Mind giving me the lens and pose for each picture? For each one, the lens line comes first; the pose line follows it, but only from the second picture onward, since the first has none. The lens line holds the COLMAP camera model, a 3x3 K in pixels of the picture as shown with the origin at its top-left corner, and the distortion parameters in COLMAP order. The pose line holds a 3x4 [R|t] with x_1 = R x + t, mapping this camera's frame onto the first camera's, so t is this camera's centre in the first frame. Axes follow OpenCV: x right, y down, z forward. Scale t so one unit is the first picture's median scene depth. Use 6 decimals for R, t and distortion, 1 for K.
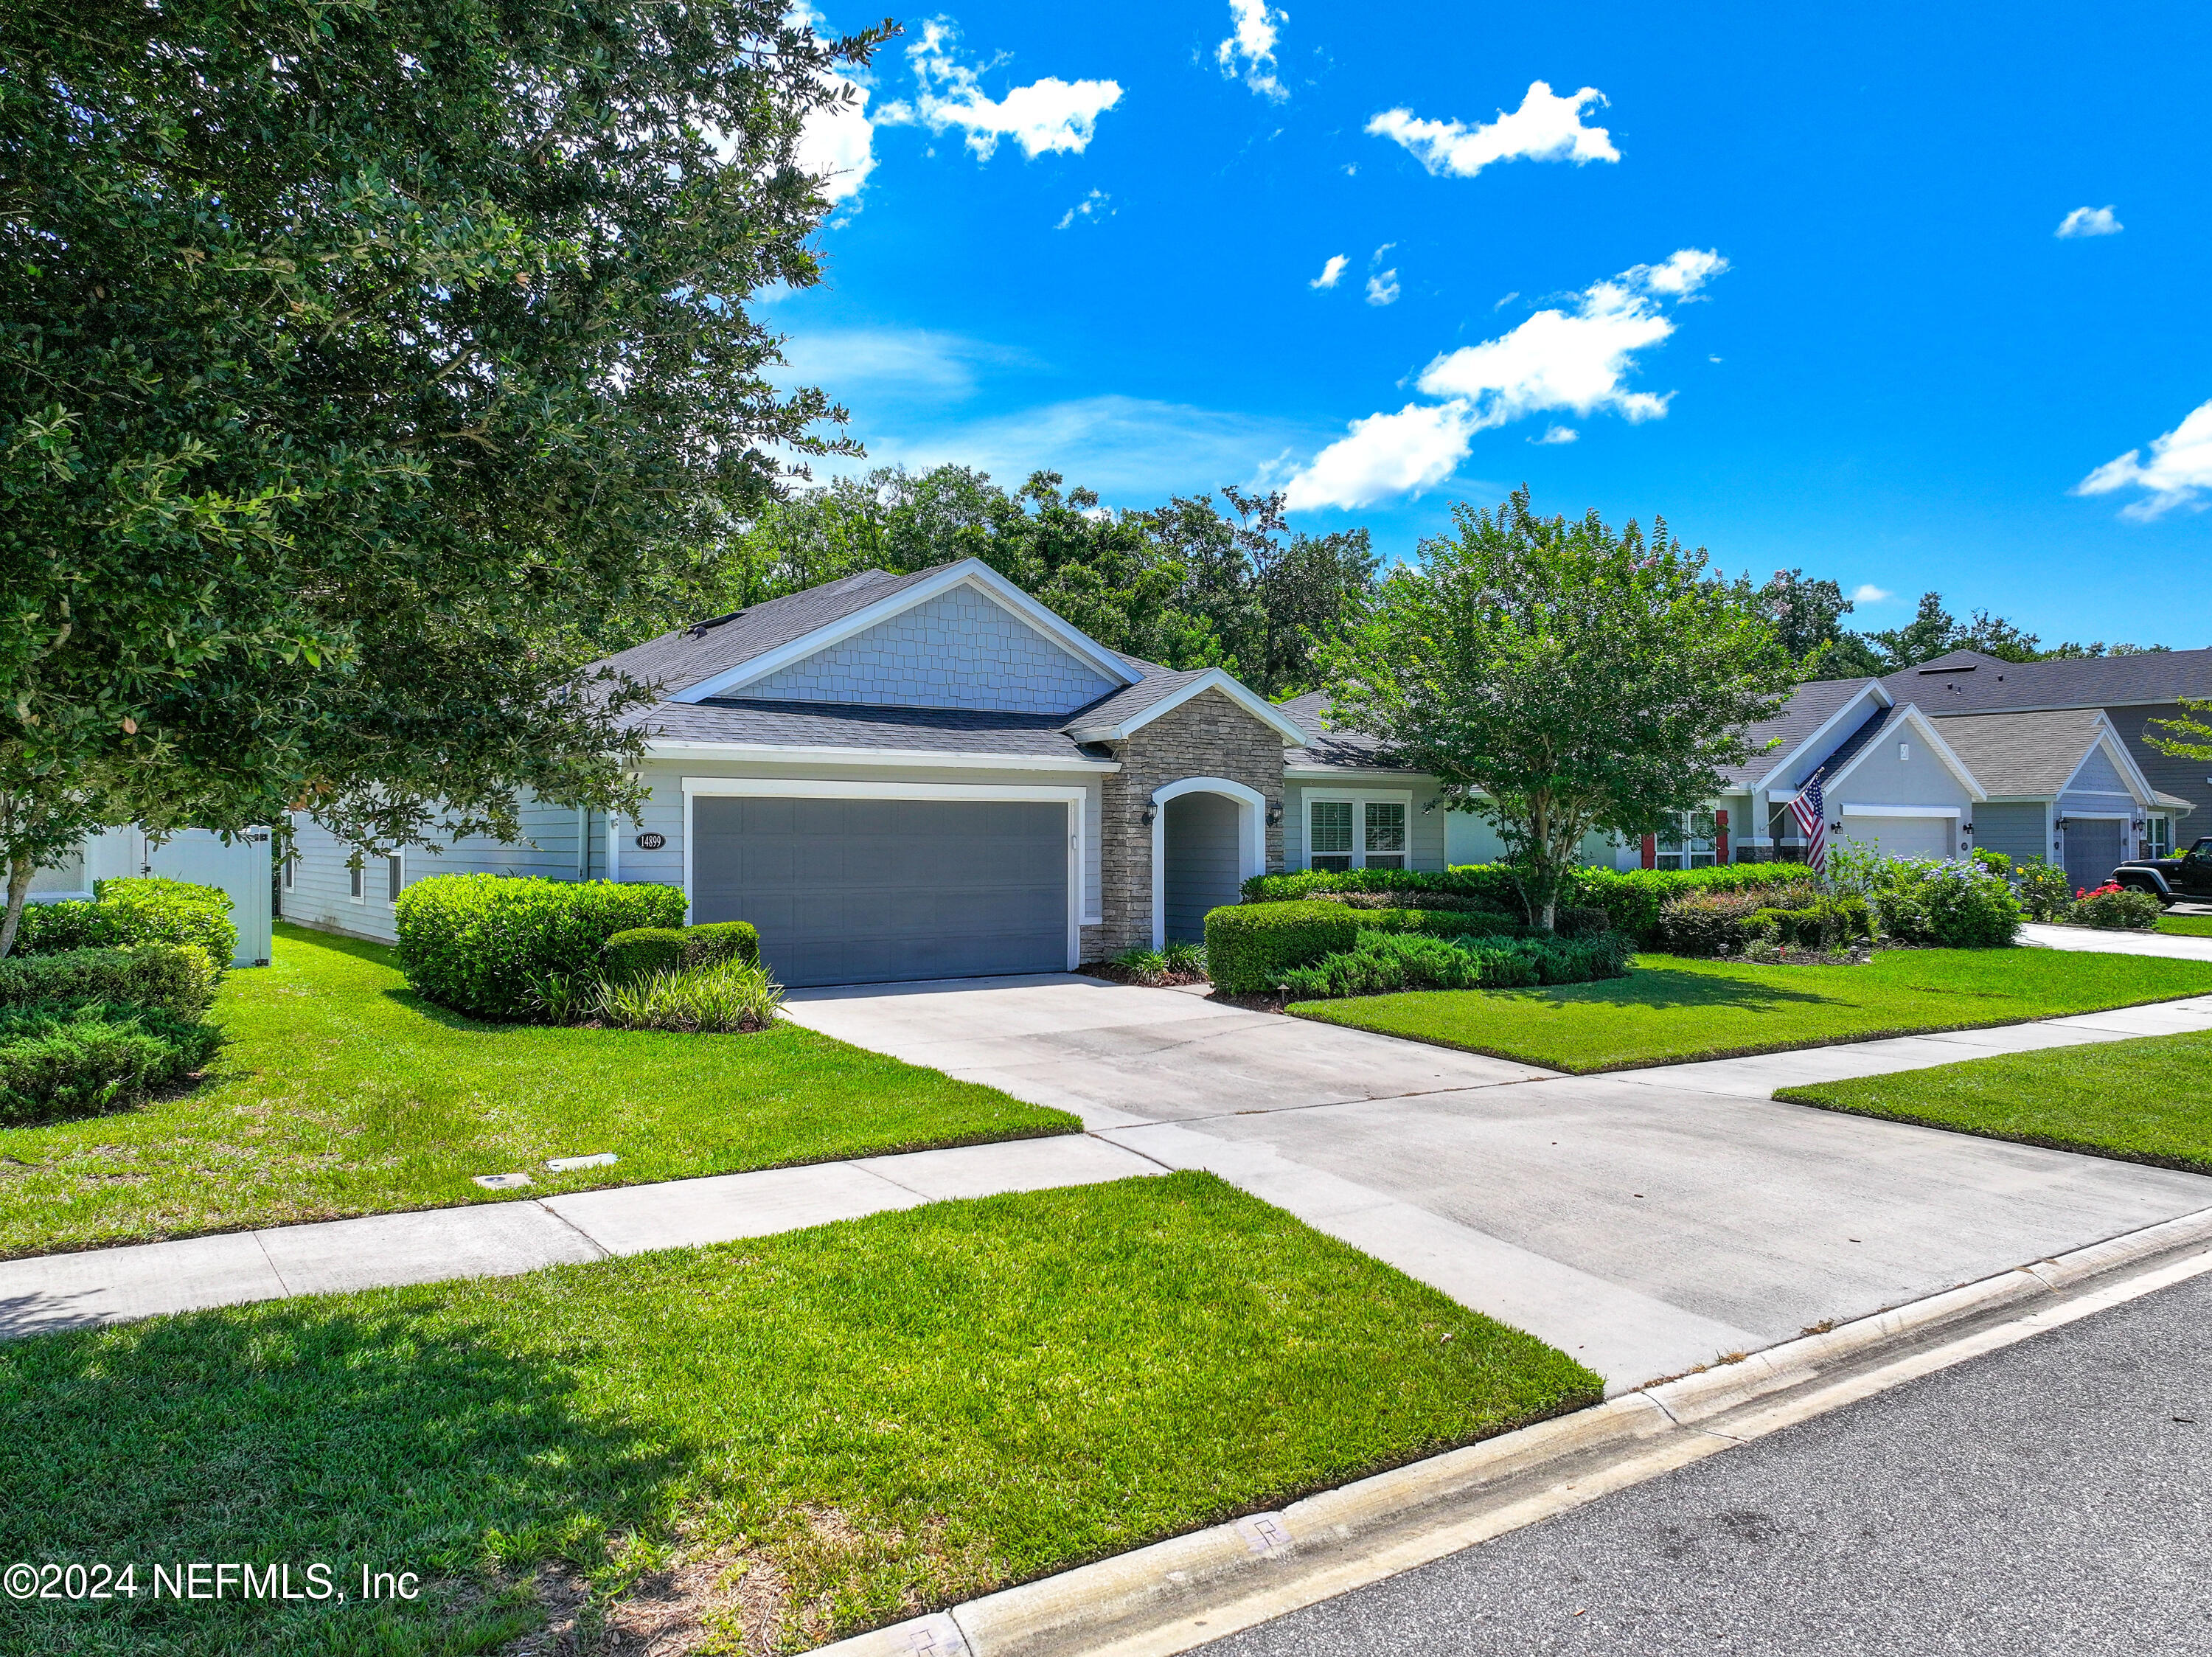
lens RADIAL K [[1519.3, 0, 1102.2], [0, 1519.3, 829.0], [0, 0, 1]] dist [0.003135, 0.005654]
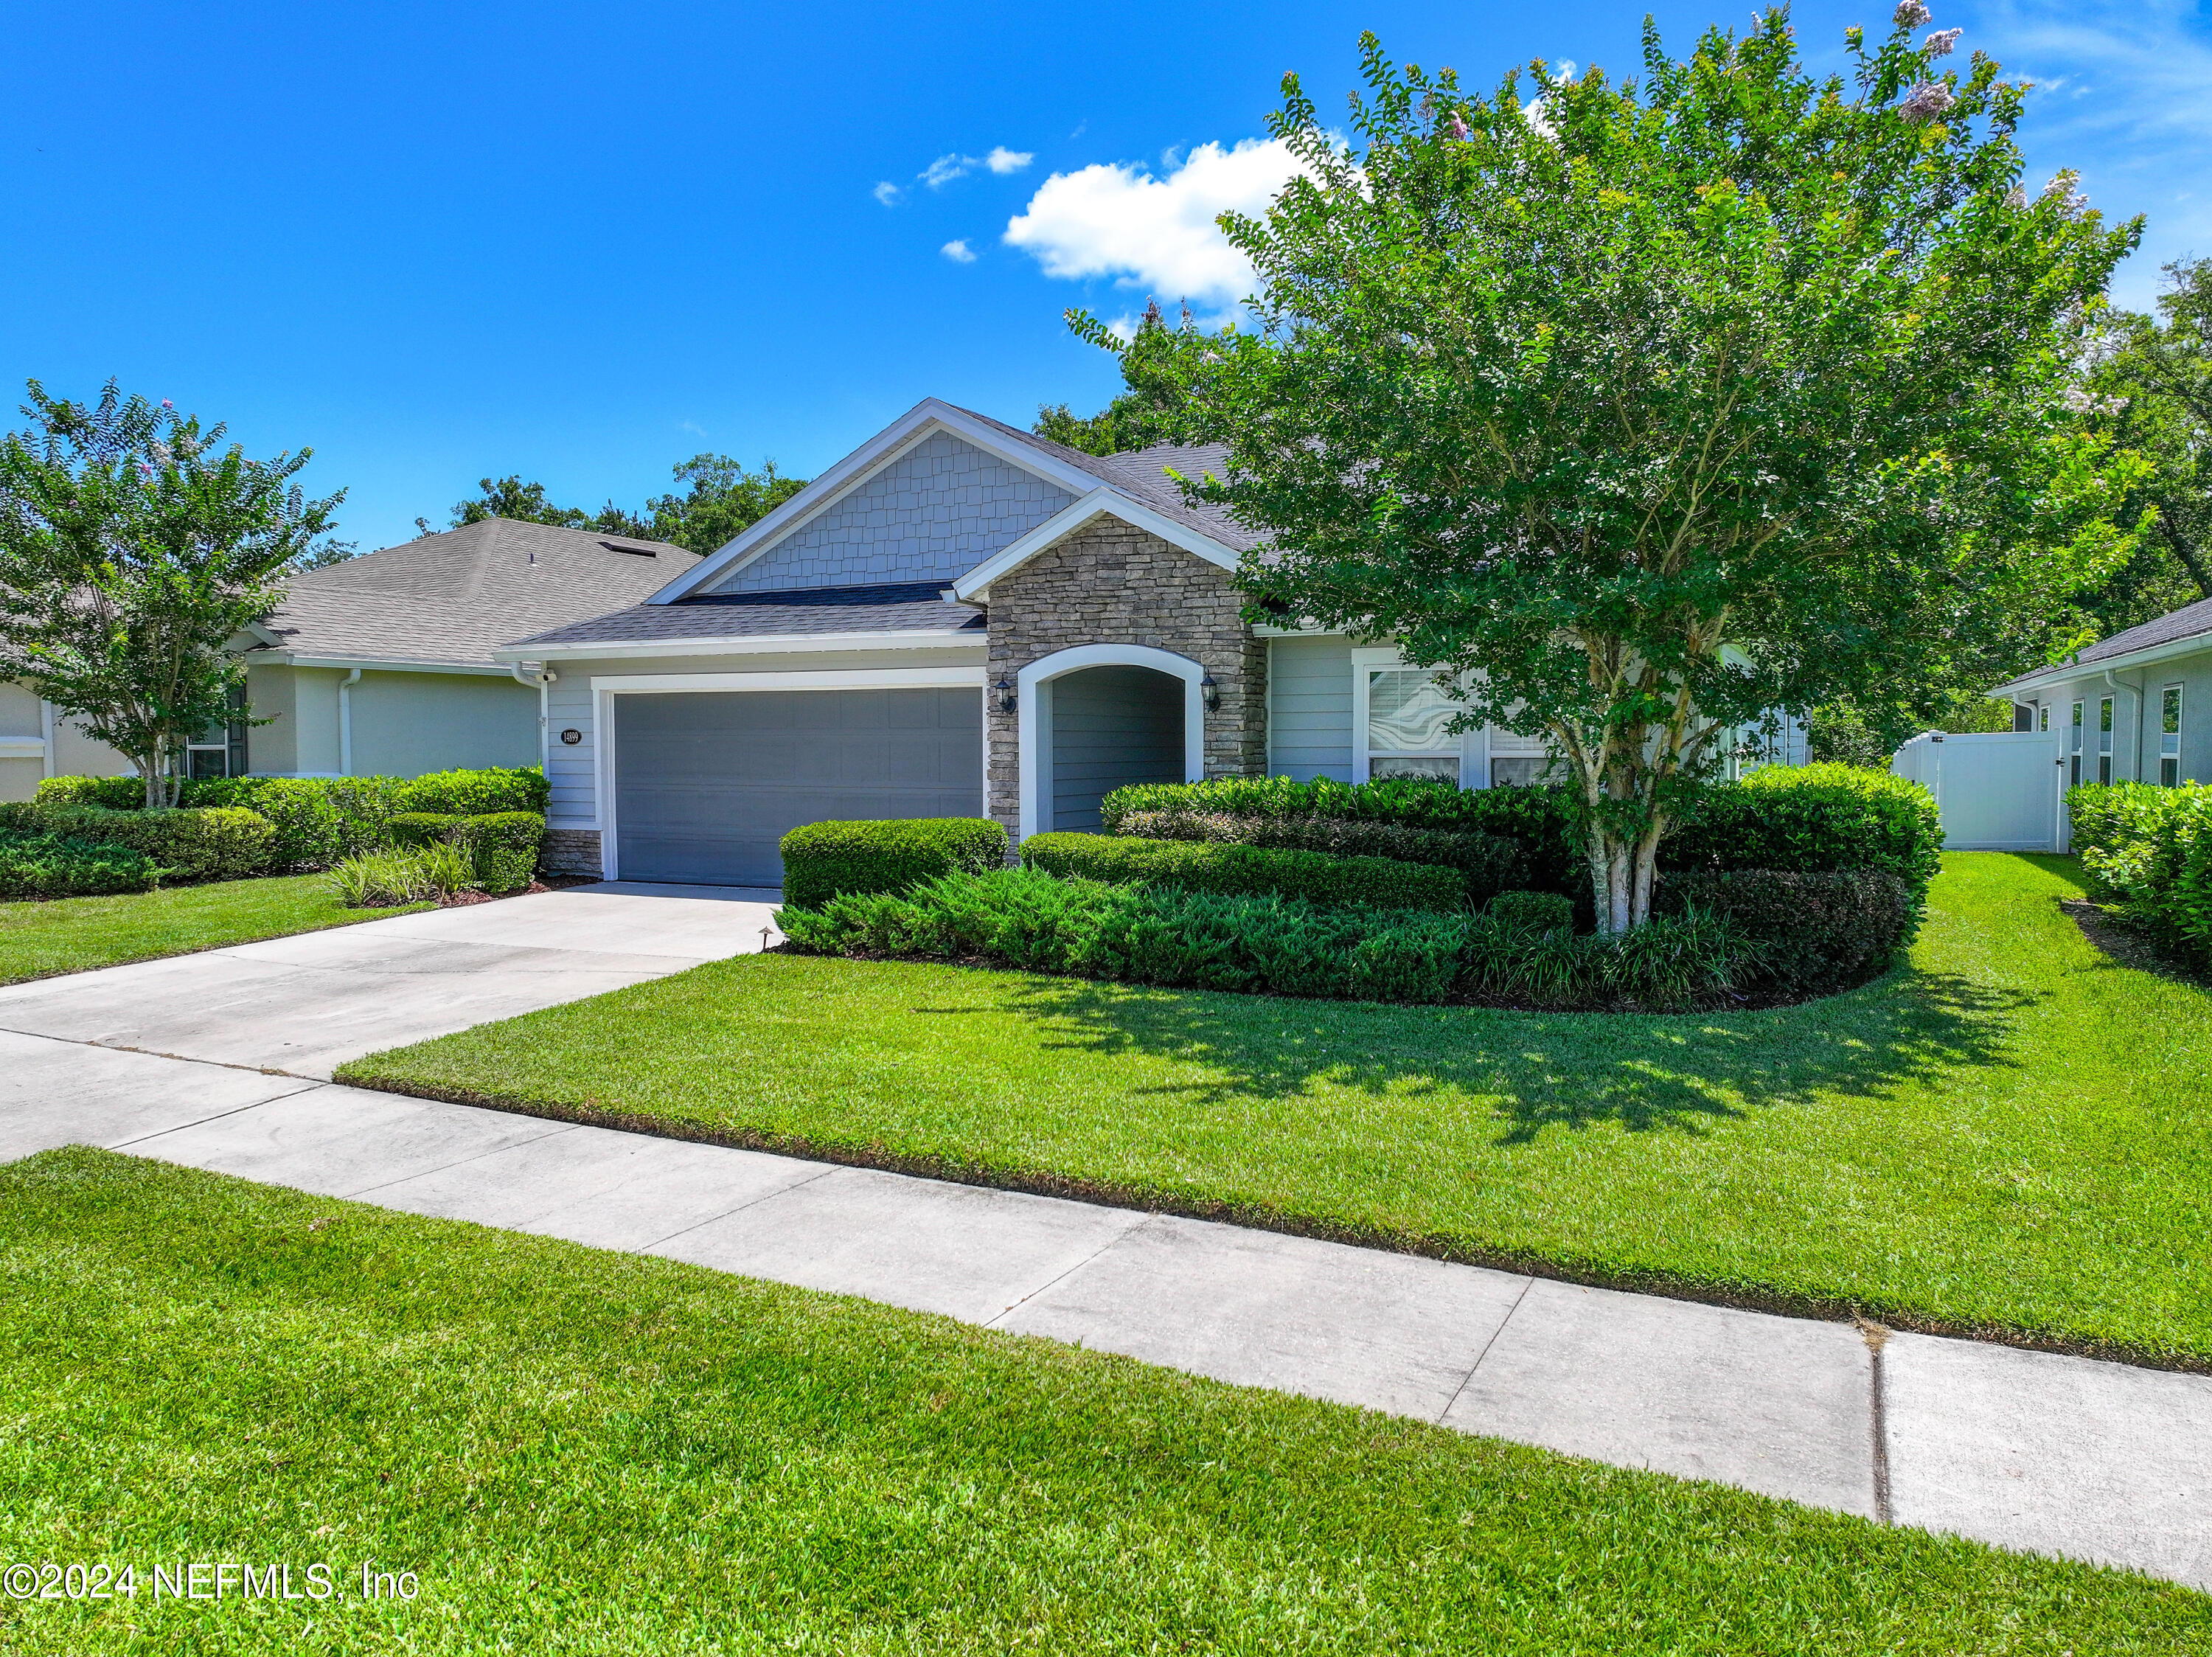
lens RADIAL K [[1562.9, 0, 1128.5], [0, 1562.9, 812.1], [0, 0, 1]] dist [0.000062, 0.009928]
pose [[0.488443, 0.036468, -0.871833, 0.789728], [0.006429, 0.998949, 0.045387, 0.012512], [0.872572, -0.027773, 0.487695, 0.721598]]
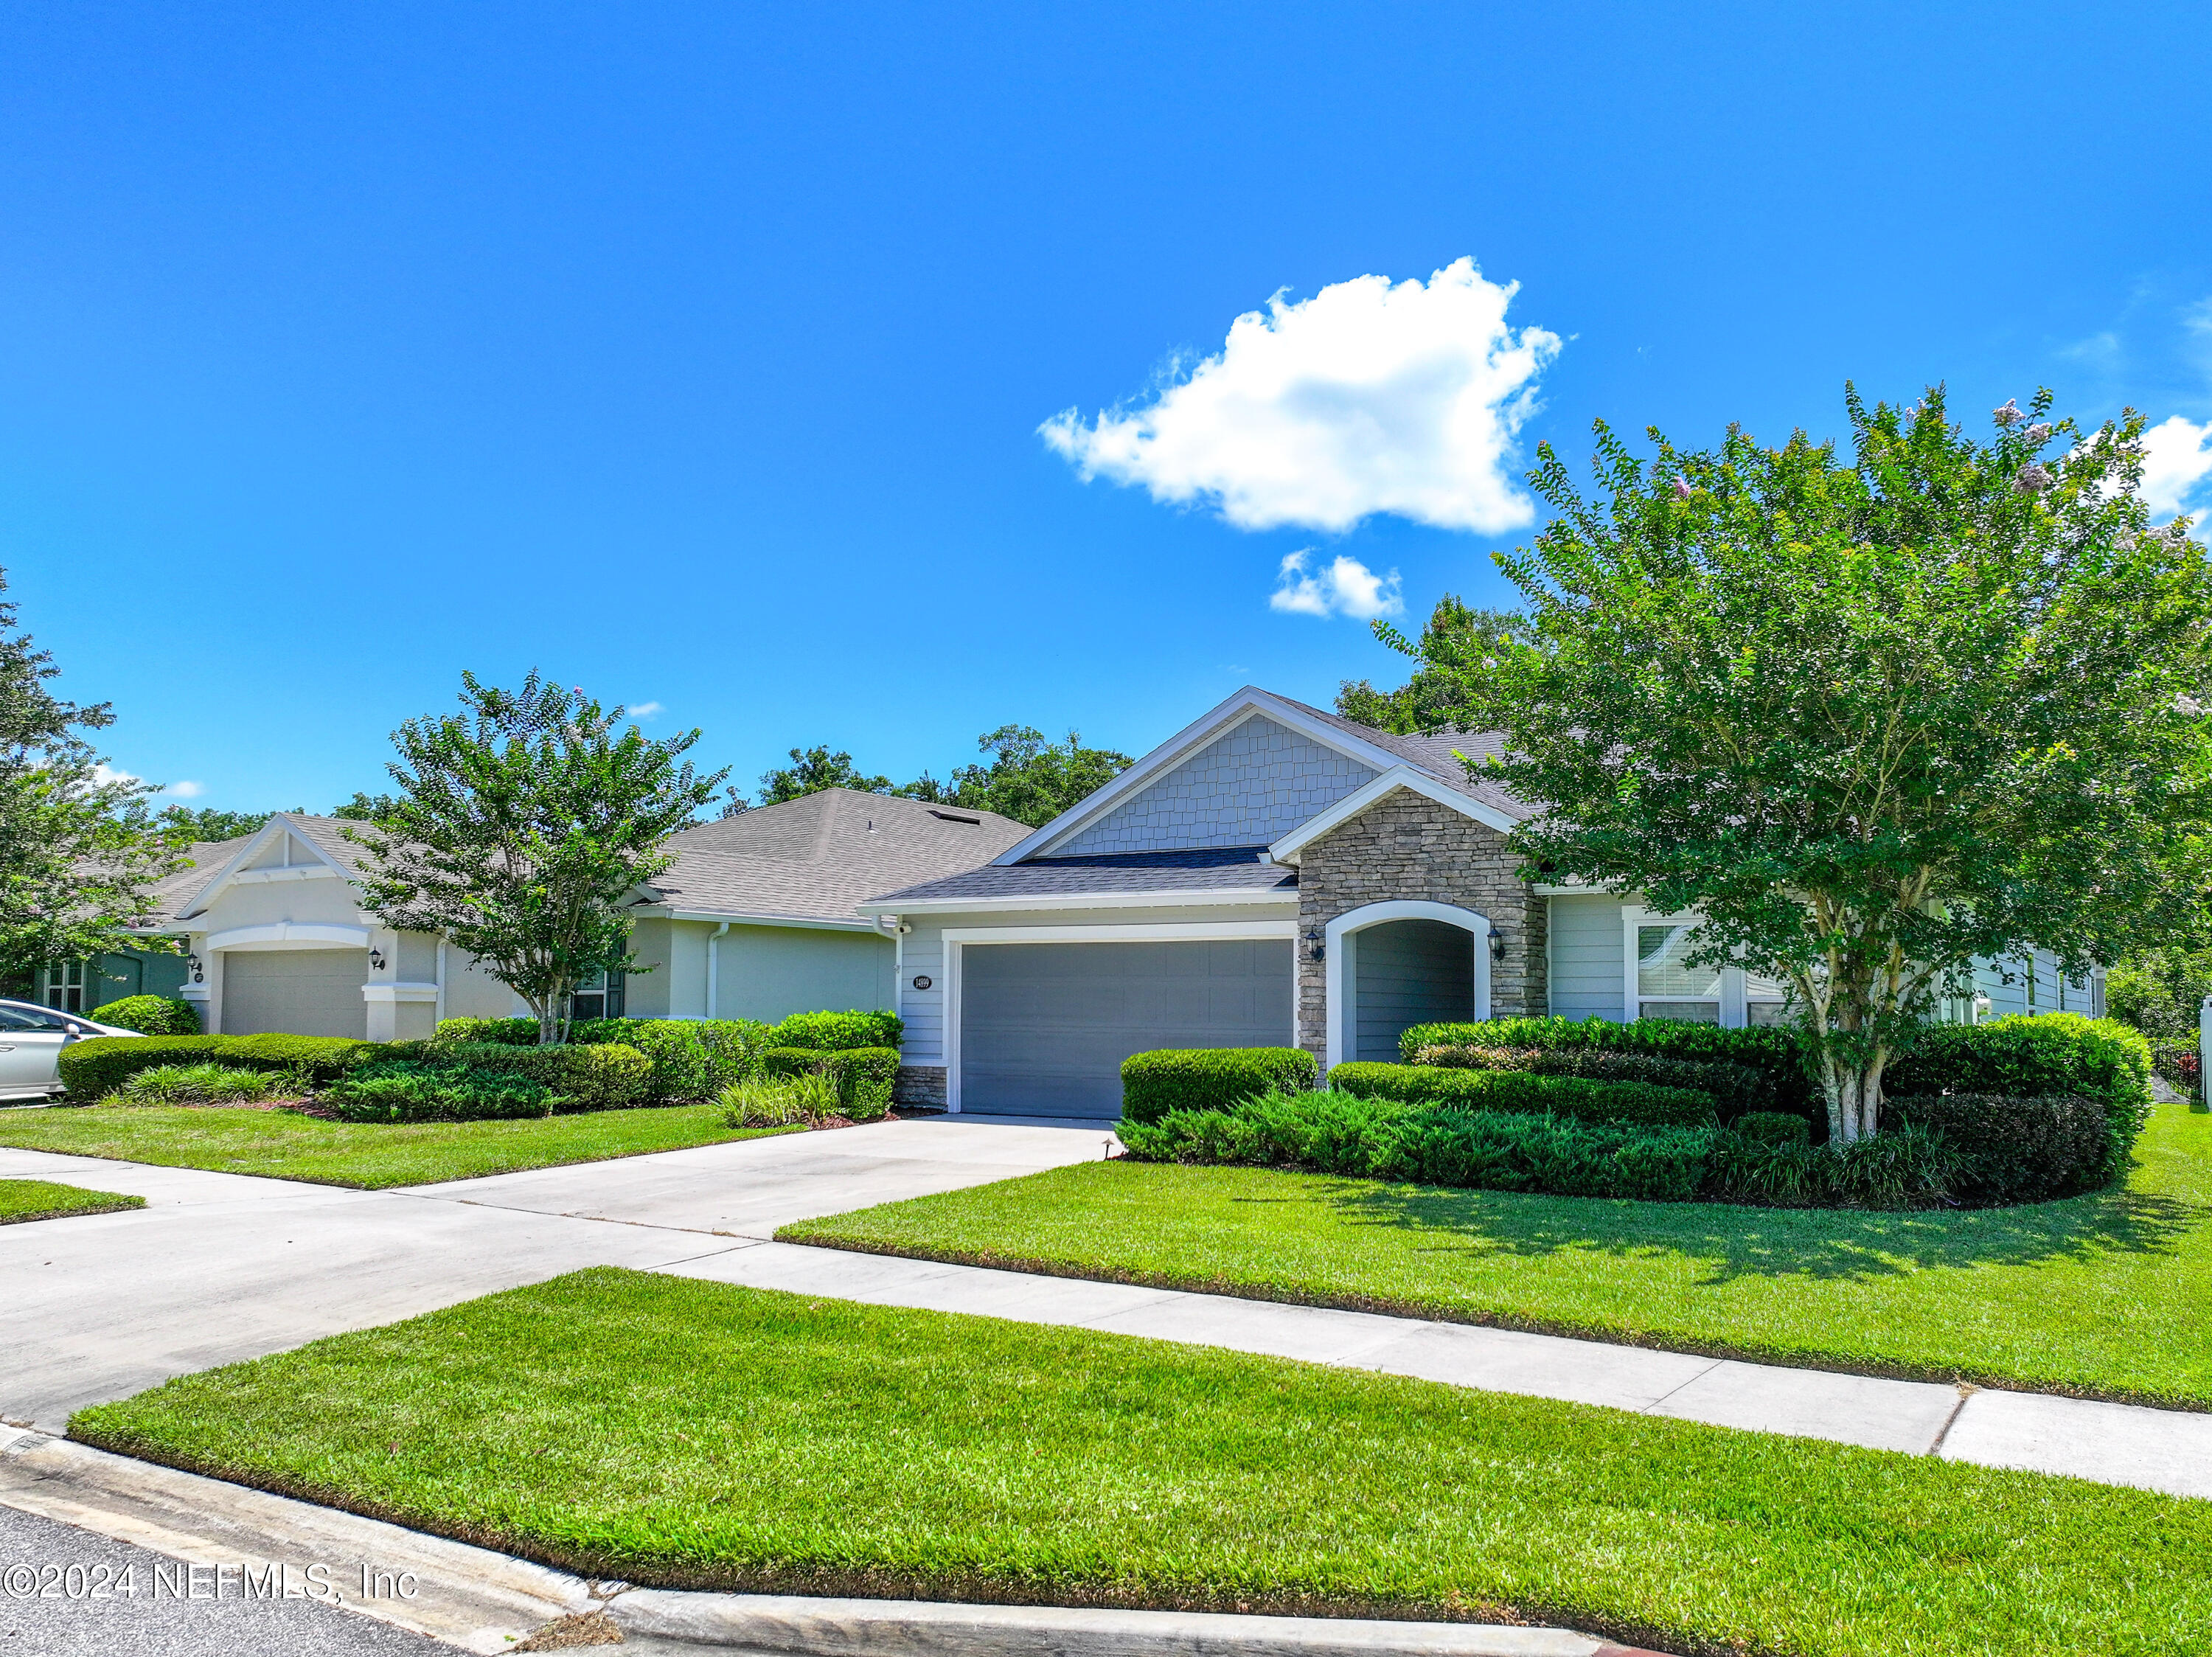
lens RADIAL K [[1615.4, 0, 1353.5], [0, 1615.4, 940.7], [0, 0, 1]] dist [0.004875, -0.002625]
pose [[0.448976, -0.040147, -0.892641, 0.909761], [-0.004246, 0.998883, -0.047061, 0.030587], [0.893534, 0.024919, 0.448304, 0.656711]]
